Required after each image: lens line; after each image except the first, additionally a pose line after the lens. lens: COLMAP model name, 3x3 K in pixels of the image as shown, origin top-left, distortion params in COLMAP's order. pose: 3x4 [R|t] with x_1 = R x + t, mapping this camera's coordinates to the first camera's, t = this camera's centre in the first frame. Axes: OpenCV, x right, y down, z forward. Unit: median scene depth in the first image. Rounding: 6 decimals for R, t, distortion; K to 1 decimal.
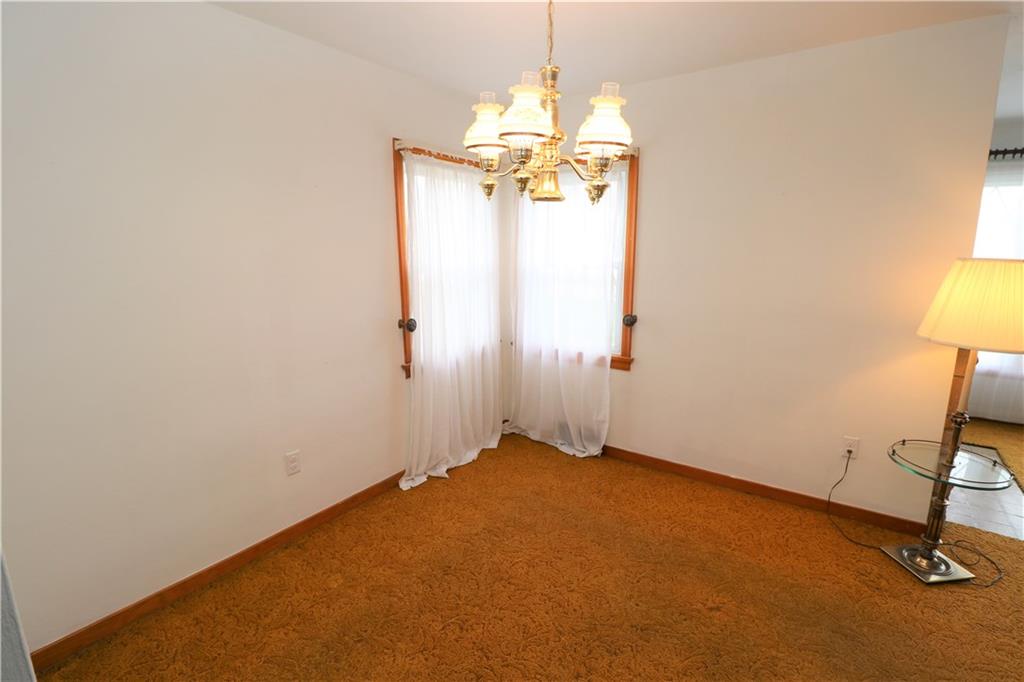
lens RADIAL K [[475.7, 0, 516.1], [0, 475.7, 340.8], [0, 0, 1]] dist [-0.004247, -0.009378]
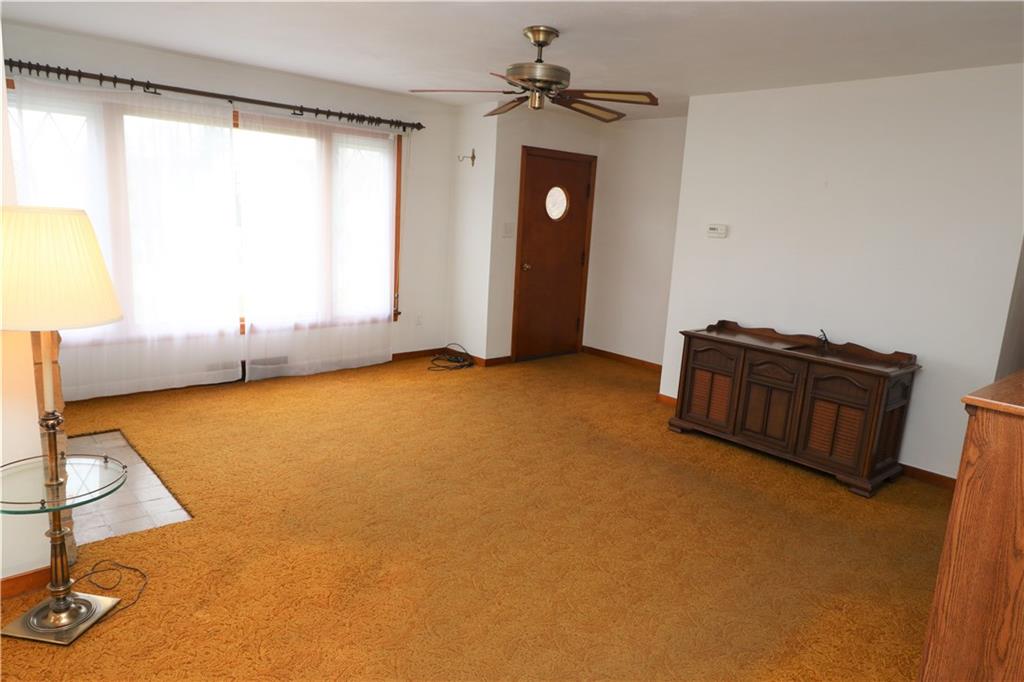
lens RADIAL K [[645.2, 0, 504.0], [0, 645.2, 346.7], [0, 0, 1]] dist [0.003119, 0.002988]
pose [[0.222728, -0.187734, 0.956634, 0.116985], [0.136097, 0.977662, 0.160173, -0.015901], [-0.965334, 0.094520, 0.243303, 0.028768]]
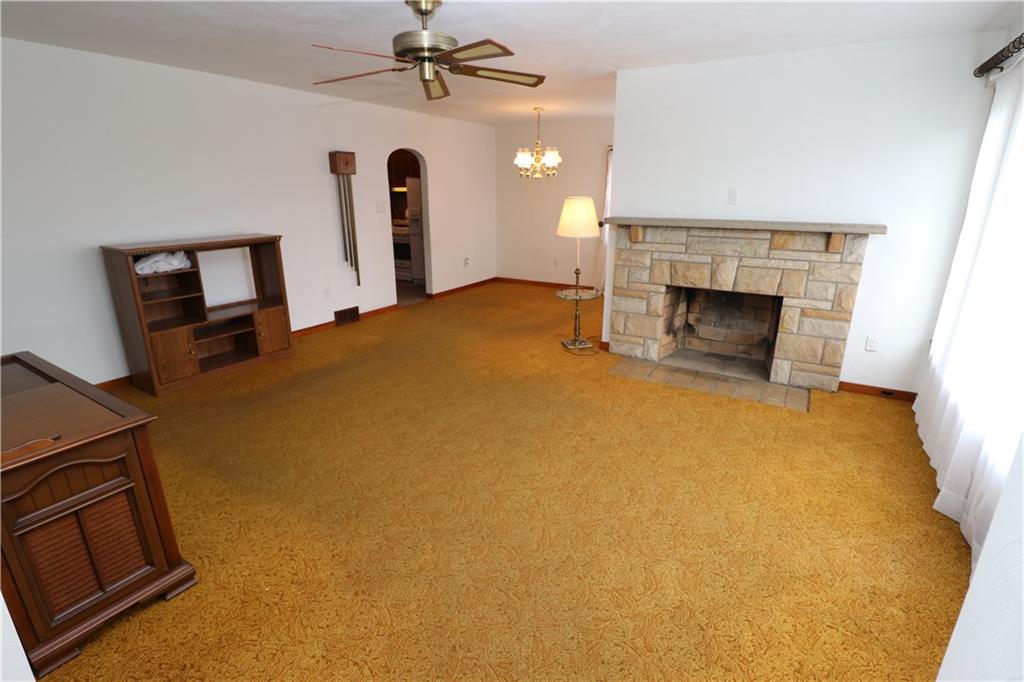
lens RADIAL K [[493.1, 0, 519.2], [0, 493.1, 346.5], [0, 0, 1]] dist [-0.004488, -0.002873]
pose [[0.087982, 0.301101, -0.949525, 2.800223], [-0.200852, 0.939005, 0.279154, -0.080555], [0.975663, 0.166154, 0.143092, 0.400535]]
